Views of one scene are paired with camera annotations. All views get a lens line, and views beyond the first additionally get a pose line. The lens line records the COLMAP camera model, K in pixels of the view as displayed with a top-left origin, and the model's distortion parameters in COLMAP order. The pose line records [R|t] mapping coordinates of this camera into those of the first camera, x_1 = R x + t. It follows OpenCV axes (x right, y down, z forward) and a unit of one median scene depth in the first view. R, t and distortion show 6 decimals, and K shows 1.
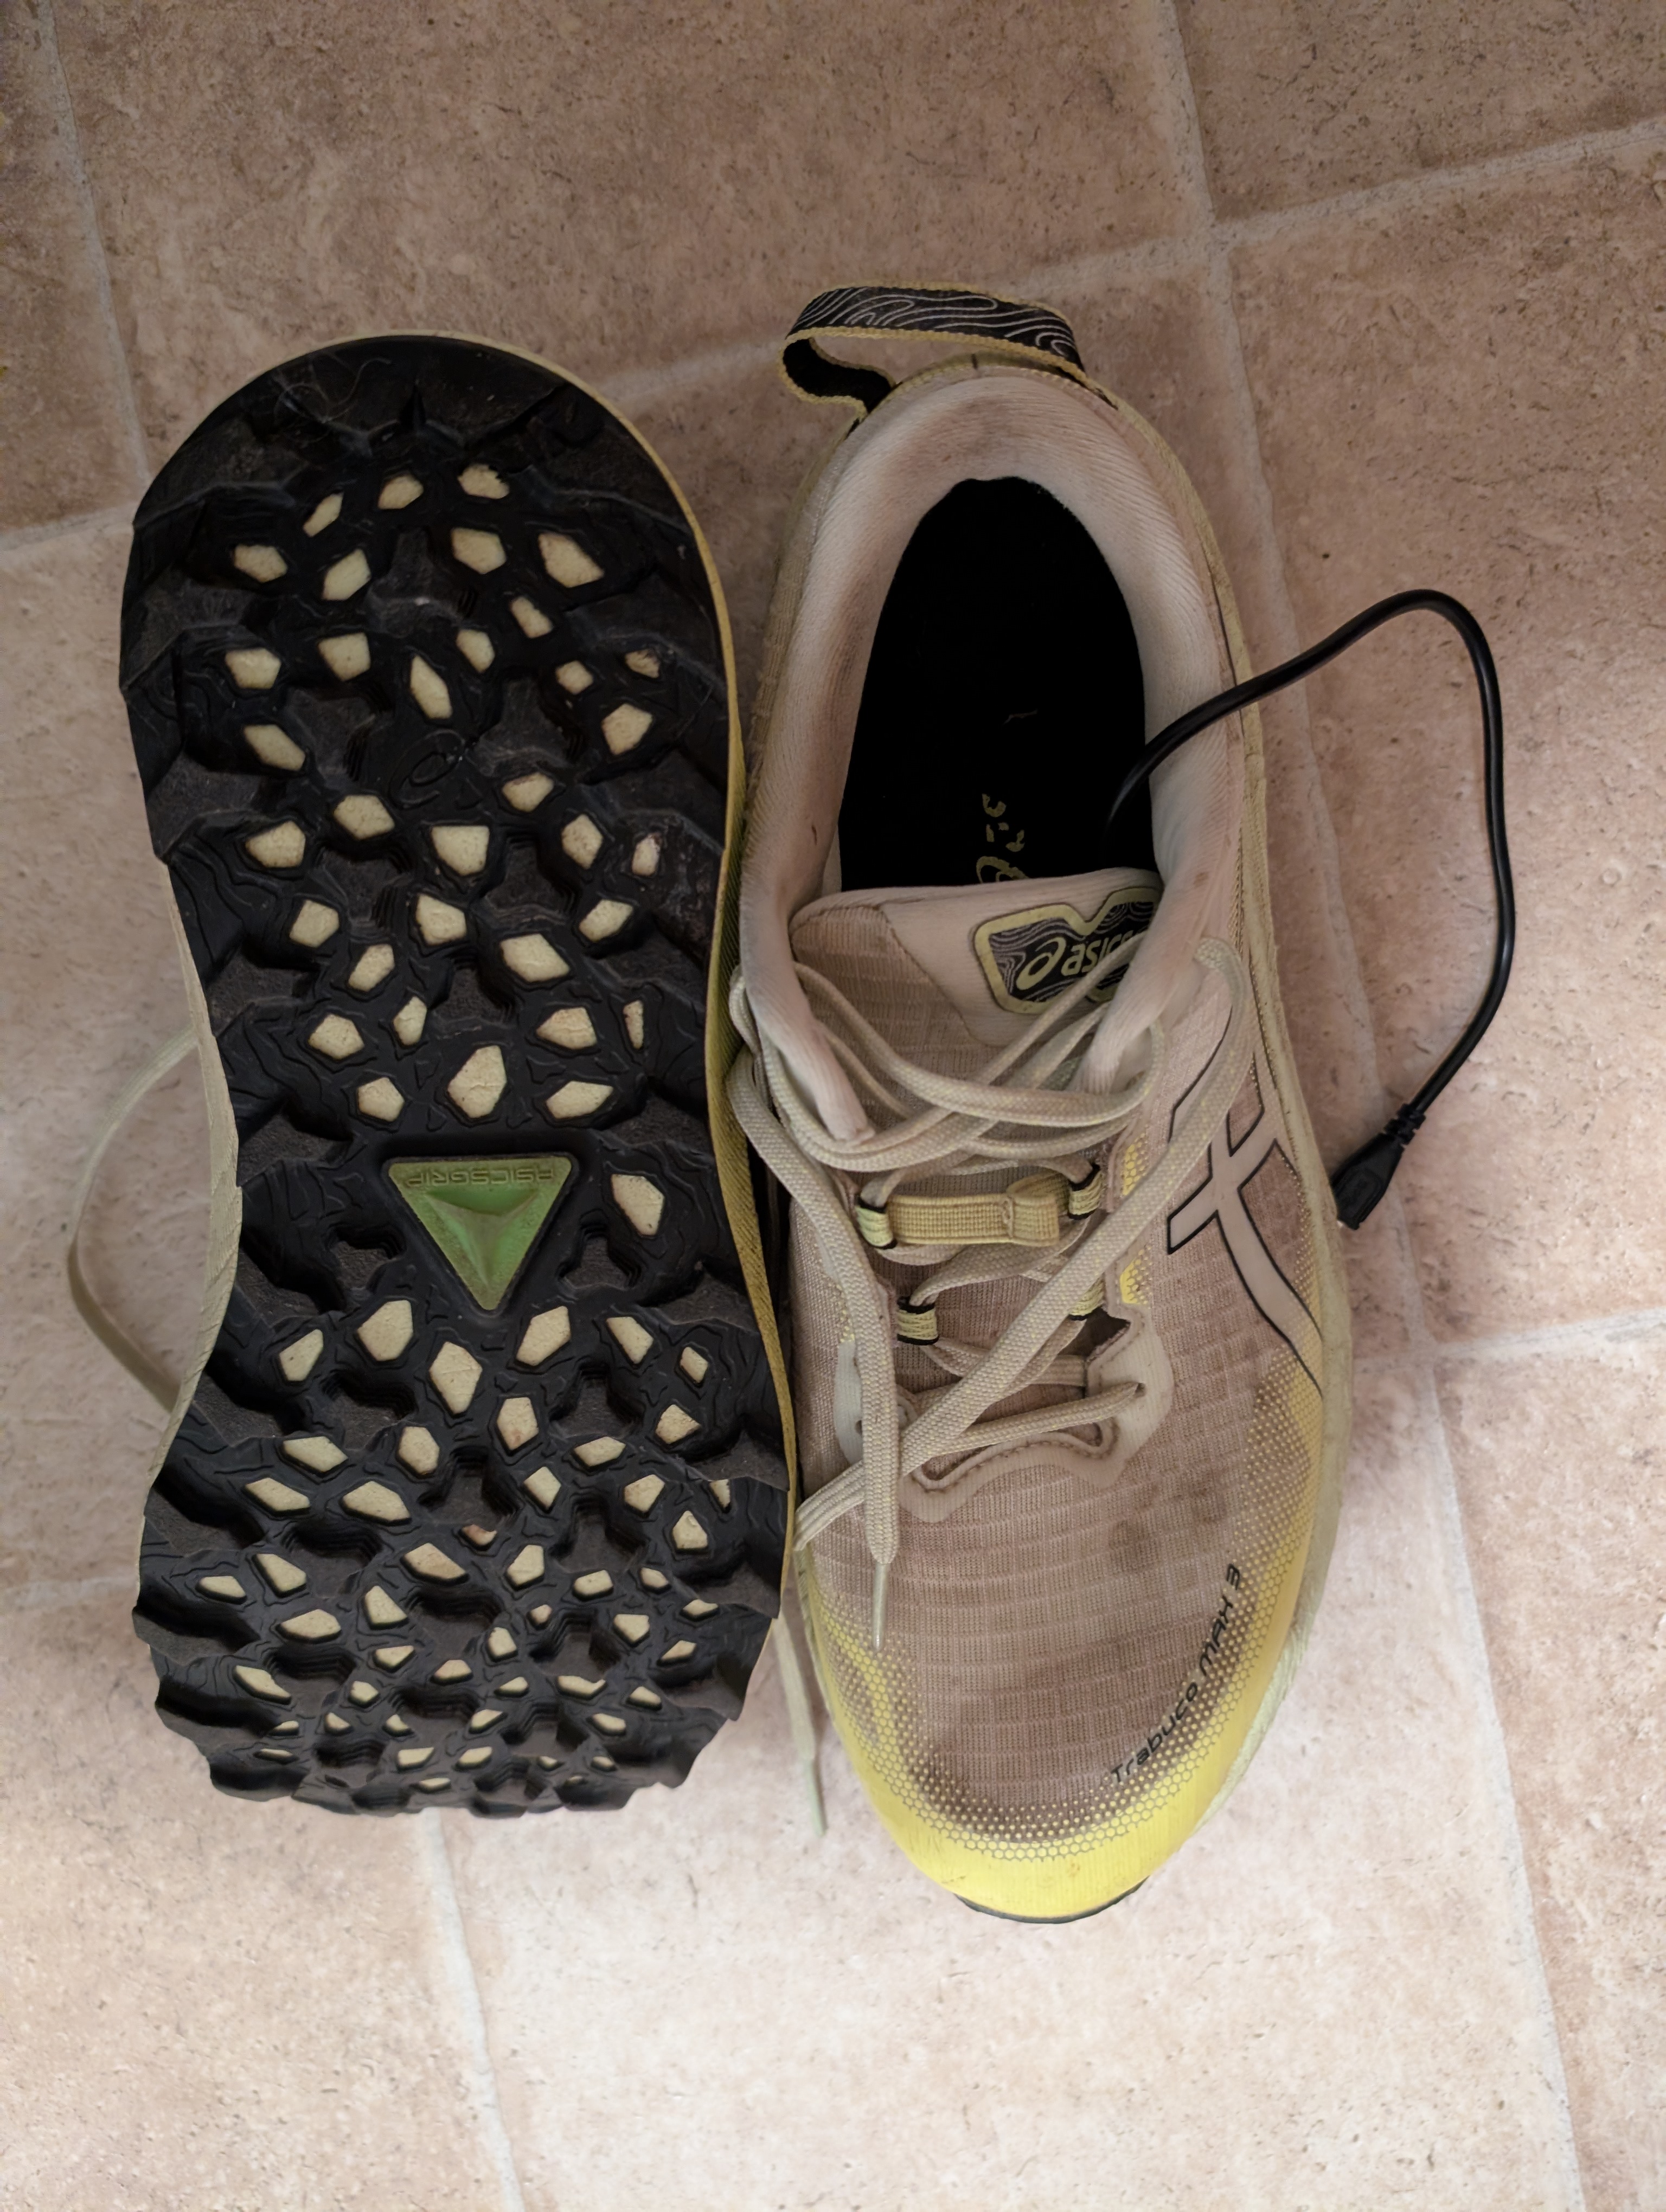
lens RADIAL K [[1656.4, 0, 835.7], [0, 1656.4, 1097.3], [0, 0, 1]] dist [-0.012371, -0.002517]
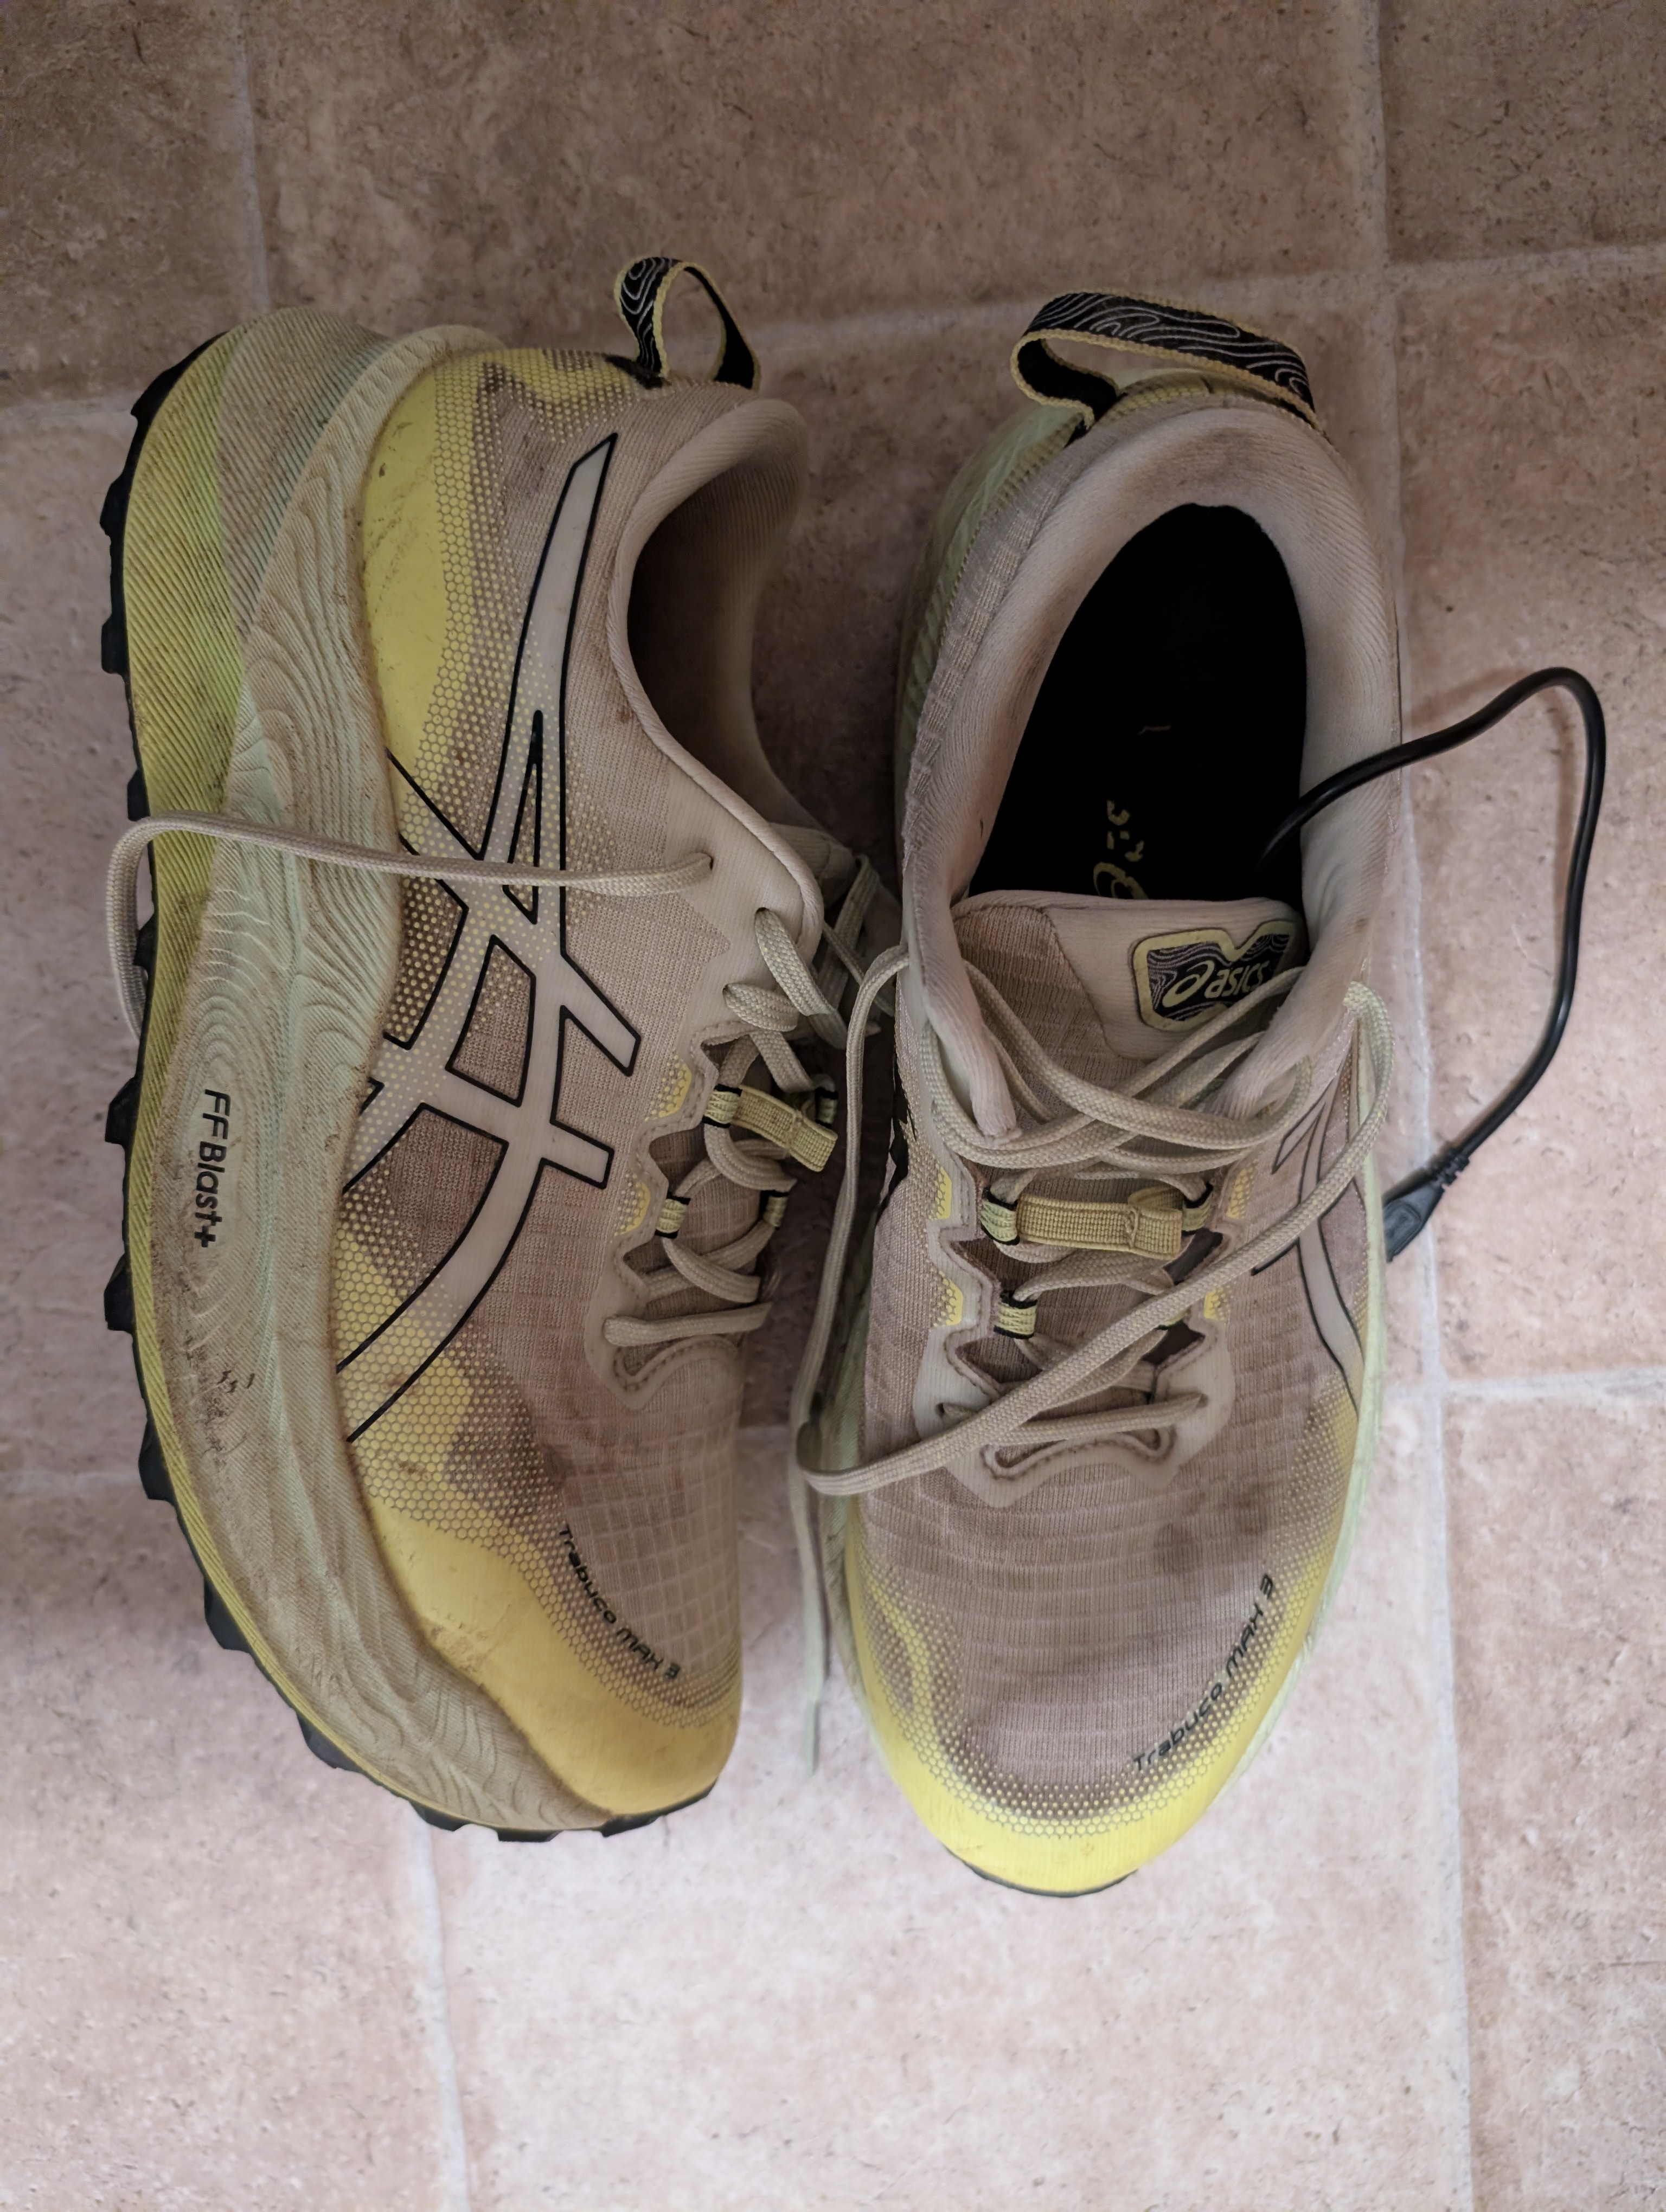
lens RADIAL K [[1656.4, 0, 825.4], [0, 1656.4, 1115.7], [0, 0, 1]] dist [-0.012371, -0.002517]
pose [[0.990723, 0.113651, 0.074513, -0.124015], [-0.116726, 0.992426, 0.038290, -0.010220], [-0.069597, -0.046632, 0.996485, -0.006164]]
